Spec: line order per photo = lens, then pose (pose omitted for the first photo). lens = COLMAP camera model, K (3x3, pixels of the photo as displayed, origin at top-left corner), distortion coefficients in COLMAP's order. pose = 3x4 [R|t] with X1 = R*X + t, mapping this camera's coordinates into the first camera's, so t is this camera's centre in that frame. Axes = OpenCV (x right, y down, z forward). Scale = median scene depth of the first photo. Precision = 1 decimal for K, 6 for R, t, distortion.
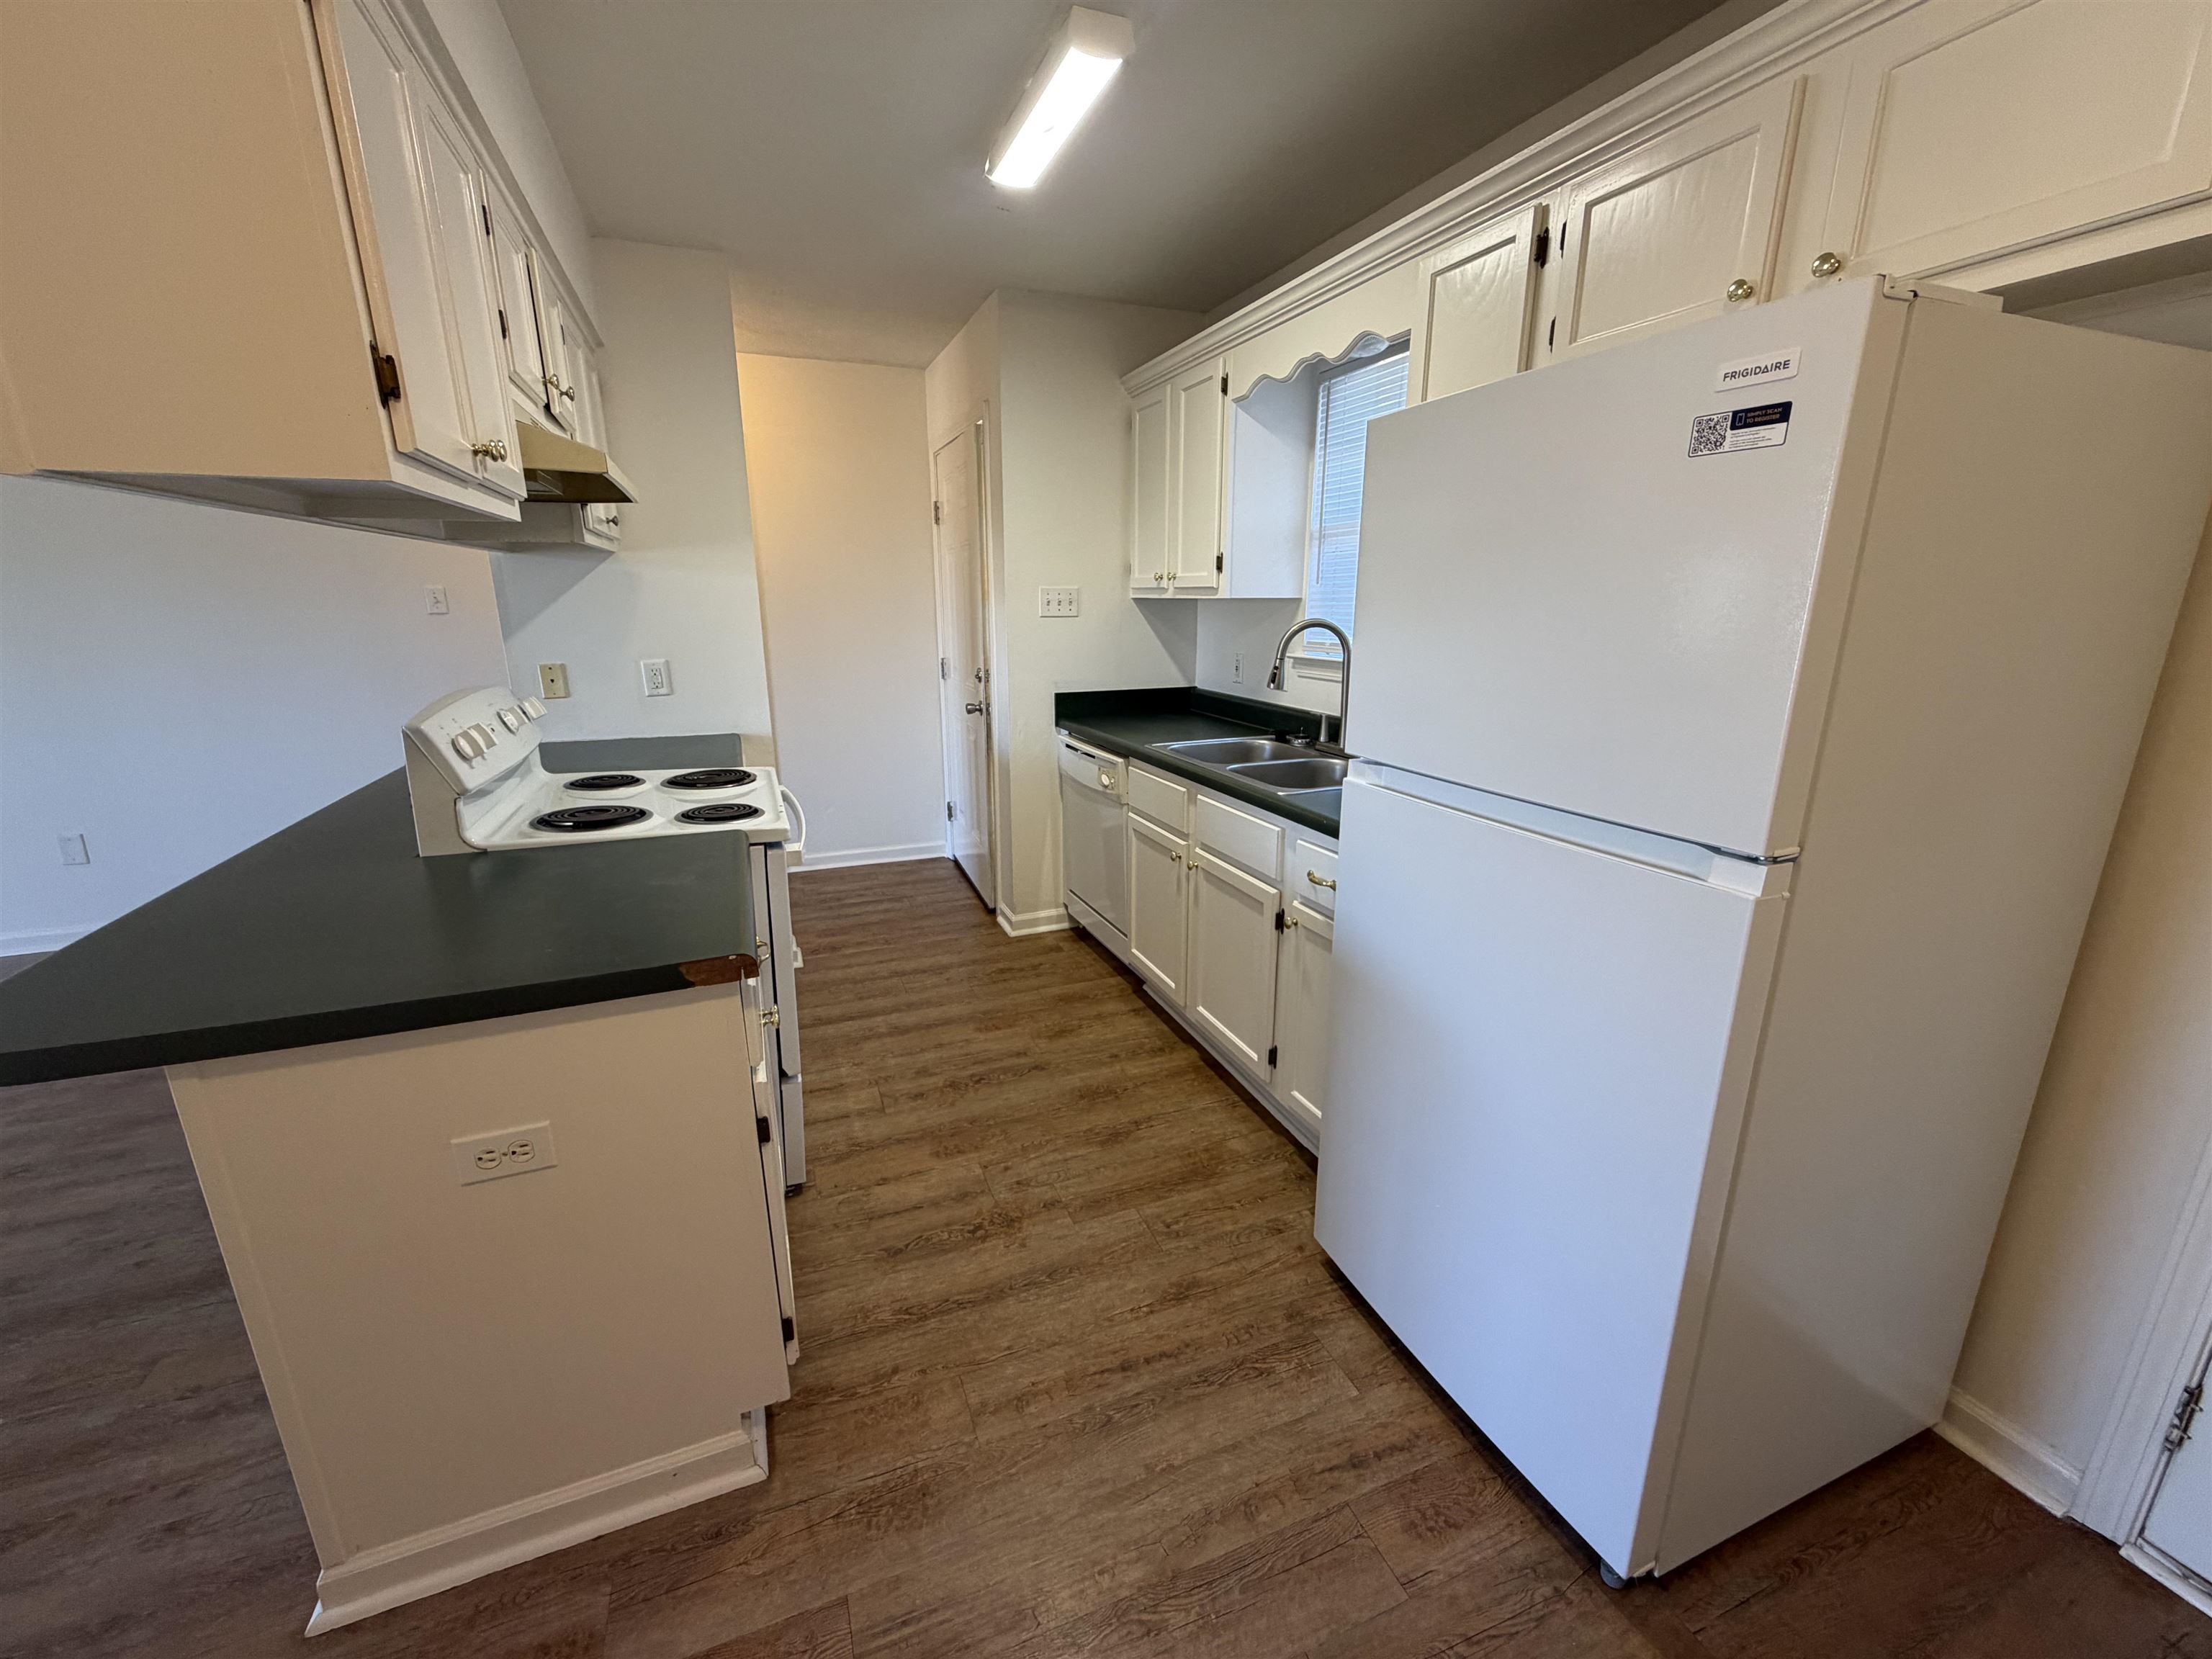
lens RADIAL K [[883.4, 0, 1098.1], [0, 883.4, 834.5], [0, 0, 1]] dist [-0.000498, 0.000159]
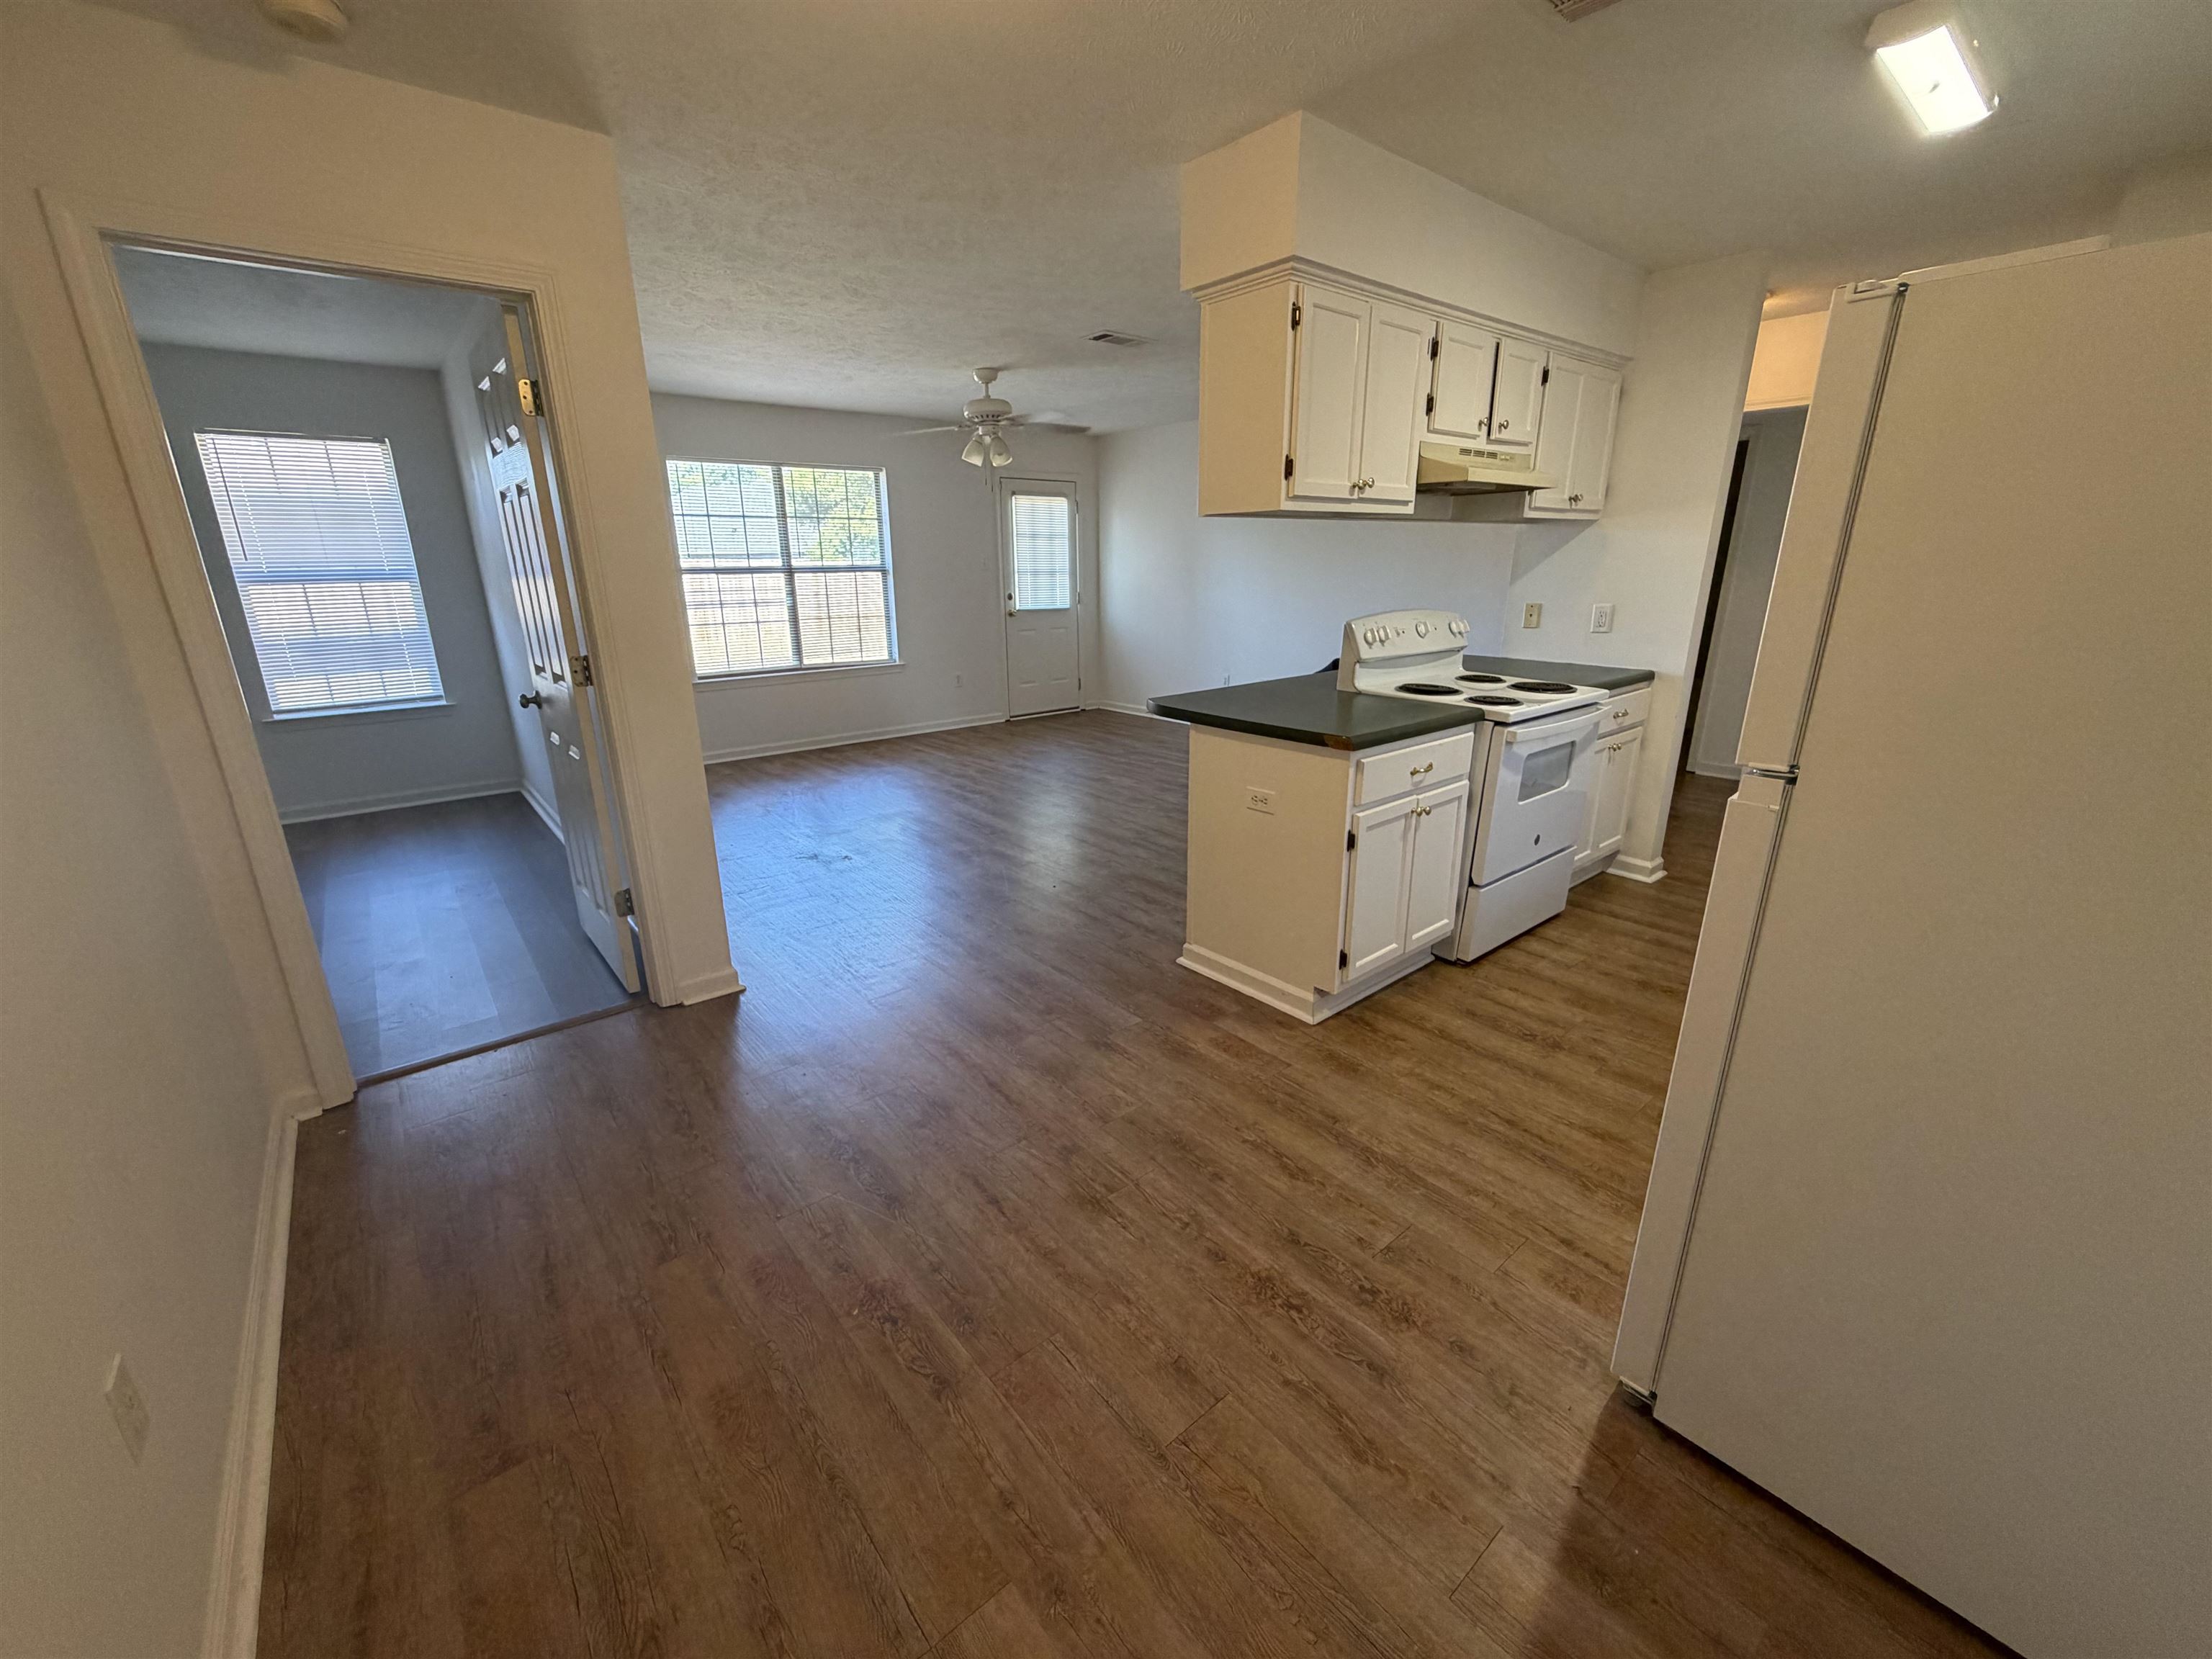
lens RADIAL K [[883.4, 0, 1098.1], [0, 883.4, 834.5], [0, 0, 1]] dist [-0.000498, 0.000159]
pose [[0.304835, 0.280942, -0.910026, 0.927072], [-0.238634, 0.947554, 0.212591, 0.037491], [0.922024, 0.152358, 0.355890, -0.142831]]
